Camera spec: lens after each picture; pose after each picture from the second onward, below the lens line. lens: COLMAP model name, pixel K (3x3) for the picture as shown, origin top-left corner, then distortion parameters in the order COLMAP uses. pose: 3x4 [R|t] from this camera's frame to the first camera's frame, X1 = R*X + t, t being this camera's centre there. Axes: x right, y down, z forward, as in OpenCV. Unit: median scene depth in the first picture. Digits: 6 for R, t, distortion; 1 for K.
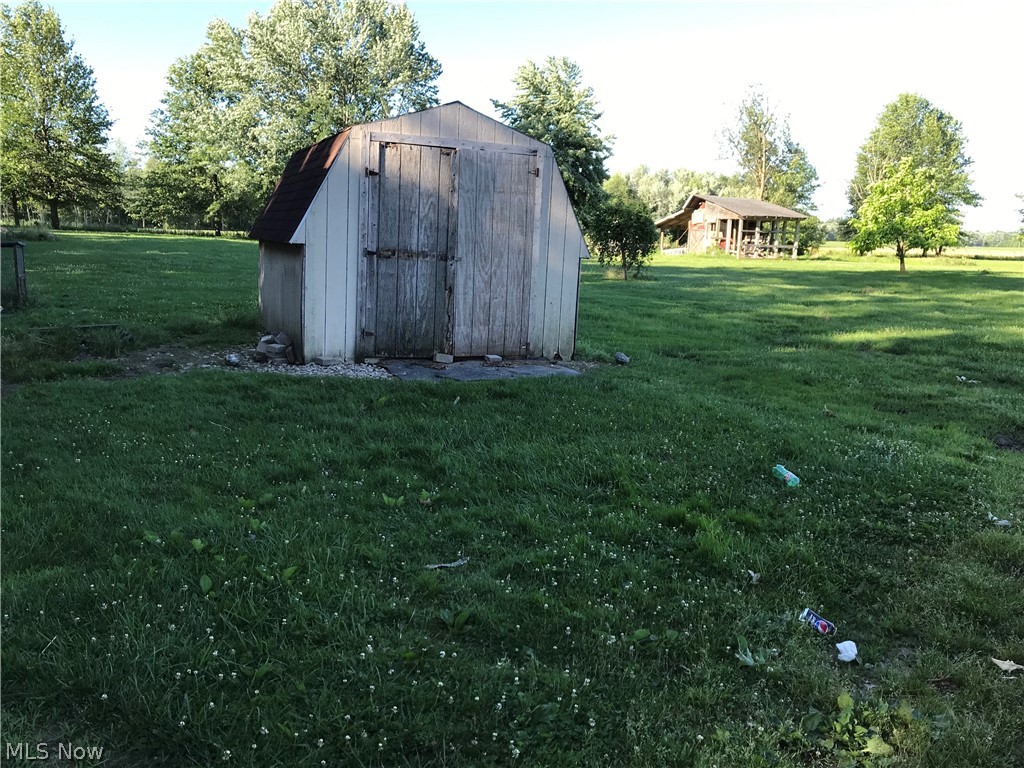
lens RADIAL K [[826.5, 0, 512.7], [0, 826.5, 382.7], [0, 0, 1]] dist [0.040355, -0.072901]
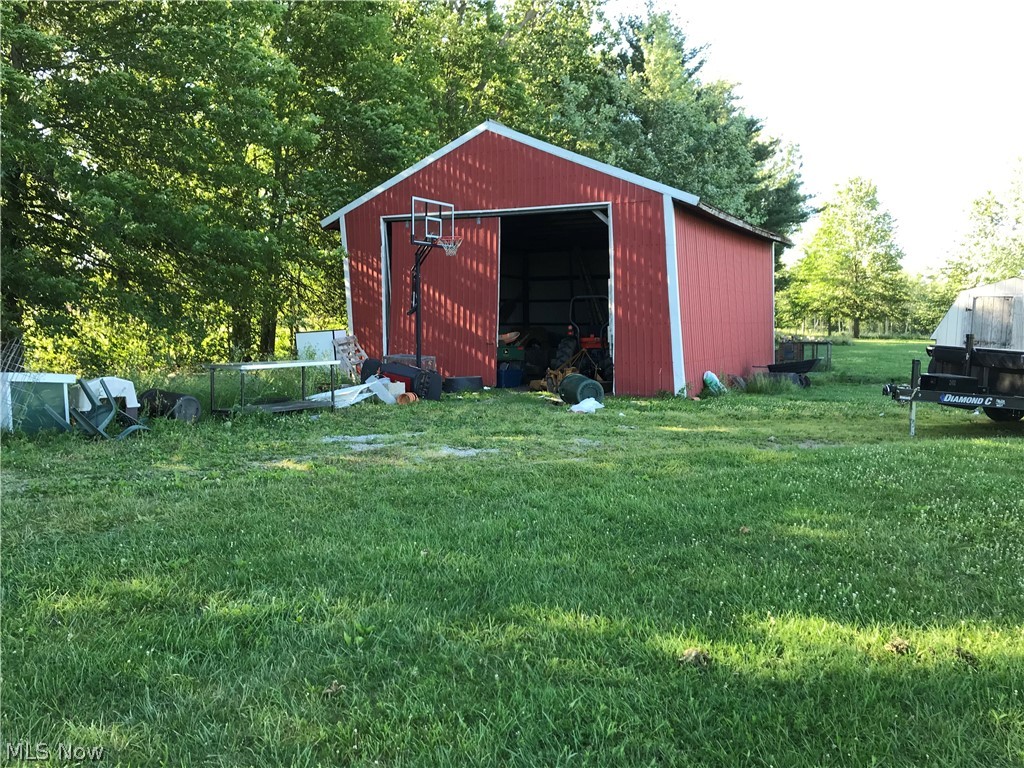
lens RADIAL K [[826.5, 0, 513.3], [0, 826.5, 383.2], [0, 0, 1]] dist [0.040355, -0.072901]
pose [[0.626551, 0.020106, -0.779121, 0.434922], [-0.119814, 0.990269, -0.070796, 0.141491], [0.770116, 0.137707, 0.622863, -0.734400]]
